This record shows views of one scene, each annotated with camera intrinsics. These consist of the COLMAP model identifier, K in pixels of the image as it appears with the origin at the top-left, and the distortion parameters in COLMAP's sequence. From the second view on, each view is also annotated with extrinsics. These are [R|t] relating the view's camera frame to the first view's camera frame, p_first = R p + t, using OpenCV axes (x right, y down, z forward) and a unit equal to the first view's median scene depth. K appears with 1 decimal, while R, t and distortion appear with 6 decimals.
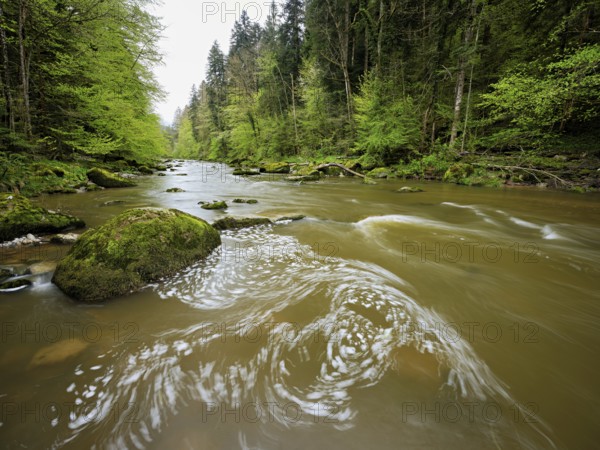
lens RADIAL K [[272.0, 0, 300.0], [0, 272.0, 225.0], [0, 0, 1]] dist [-0.000713, 0.000374]
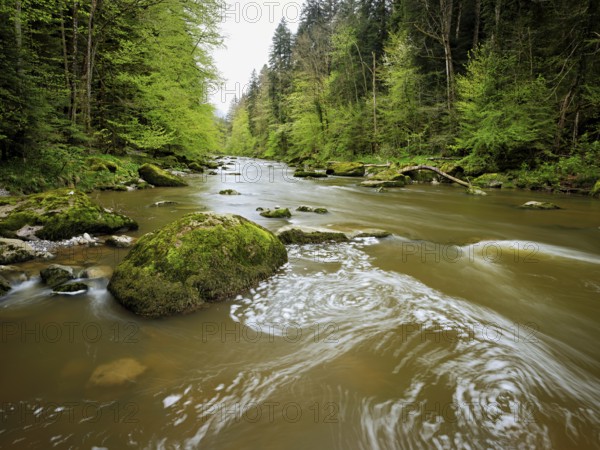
lens RADIAL K [[344.5, 0, 300.0], [0, 344.5, 225.0], [0, 0, 1]] dist [-0.002025, 0.000081]
pose [[0.977267, 0.061754, -0.202820, -0.011289], [-0.071019, 0.996723, -0.038716, -0.000307], [0.199765, 0.052240, 0.978450, 0.001000]]
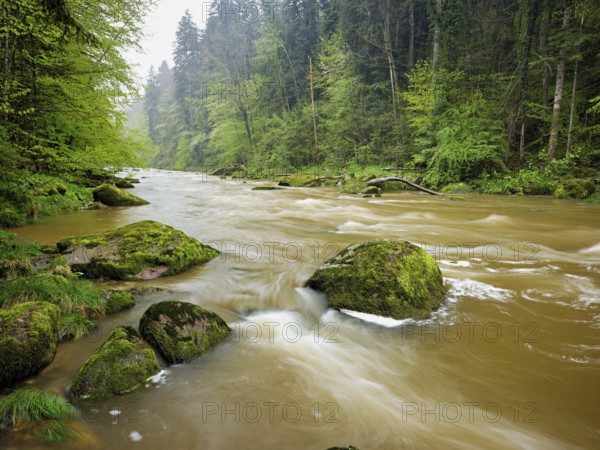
lens RADIAL K [[391.9, 0, 300.0], [0, 391.9, 225.0], [0, 0, 1]] dist [0.004277, 0.000397]
pose [[0.999564, -0.001408, 0.029508, -0.152825], [0.004167, 0.995596, -0.093656, 0.001099], [-0.029246, 0.093738, 0.995167, -0.041381]]
